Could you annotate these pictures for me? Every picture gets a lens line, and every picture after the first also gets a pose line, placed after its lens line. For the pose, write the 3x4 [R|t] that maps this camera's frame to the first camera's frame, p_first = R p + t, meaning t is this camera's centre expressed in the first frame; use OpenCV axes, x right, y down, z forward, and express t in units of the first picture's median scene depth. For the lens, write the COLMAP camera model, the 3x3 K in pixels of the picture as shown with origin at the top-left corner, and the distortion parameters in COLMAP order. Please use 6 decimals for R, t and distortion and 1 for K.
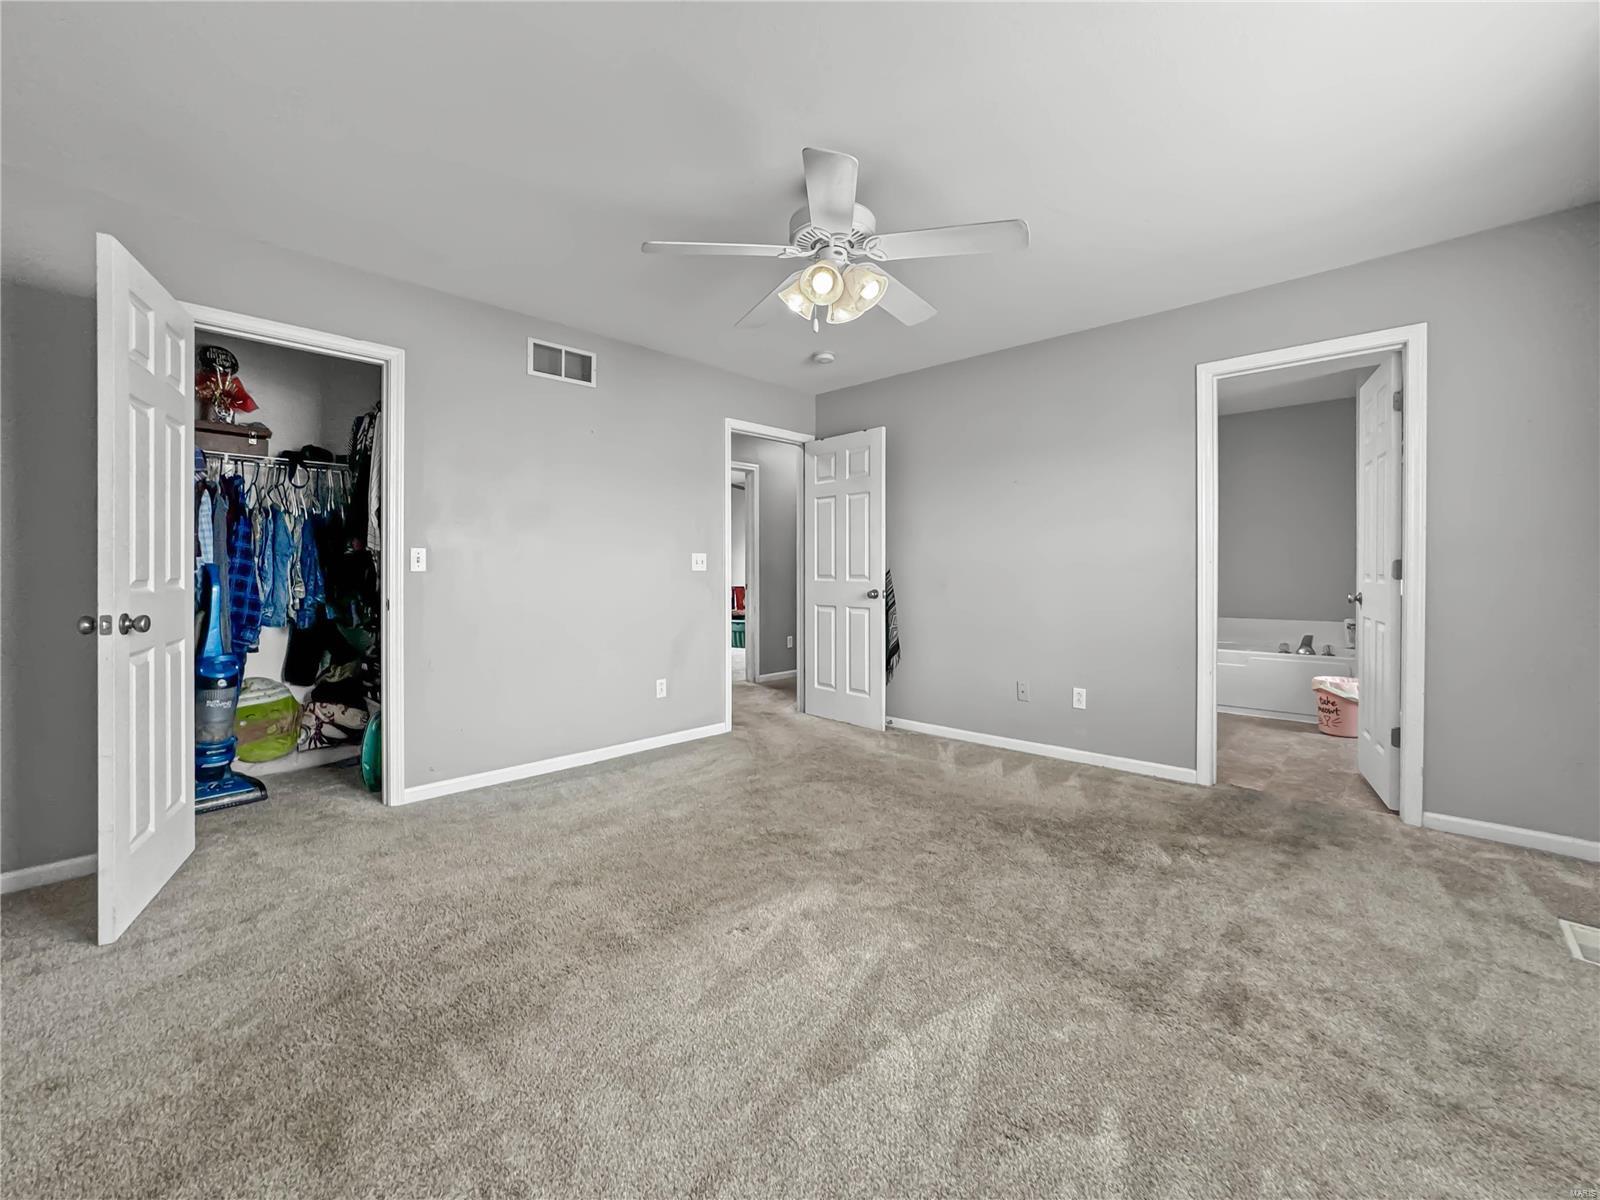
lens RADIAL K [[664.0, 0, 793.3], [0, 664.0, 589.2], [0, 0, 1]] dist [-0.001811, 0.000610]
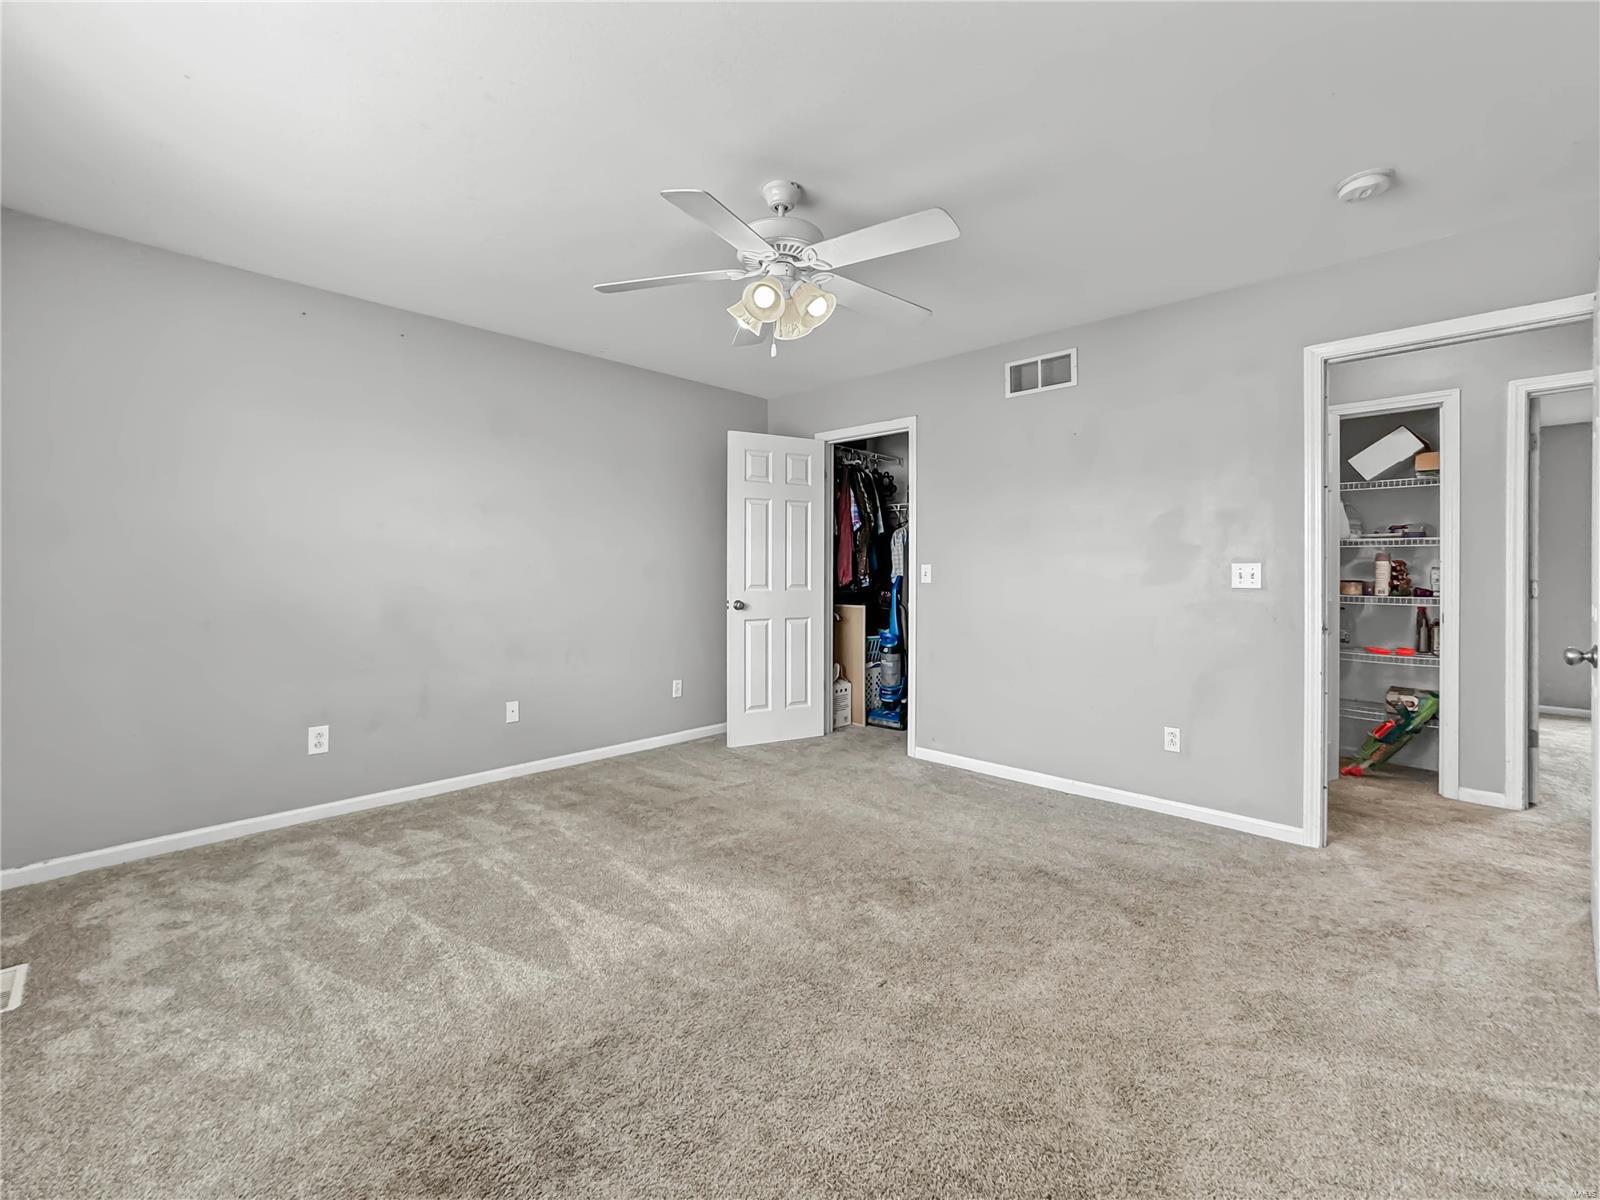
lens RADIAL K [[665.7, 0, 800.0], [0, 665.7, 600.0], [0, 0, 1]] dist [0.000724, 0.000478]
pose [[0.060725, 0.032801, -0.997615, 0.711973], [-0.042437, 0.998641, 0.030252, -0.022832], [0.997252, 0.040499, 0.062035, 0.677040]]
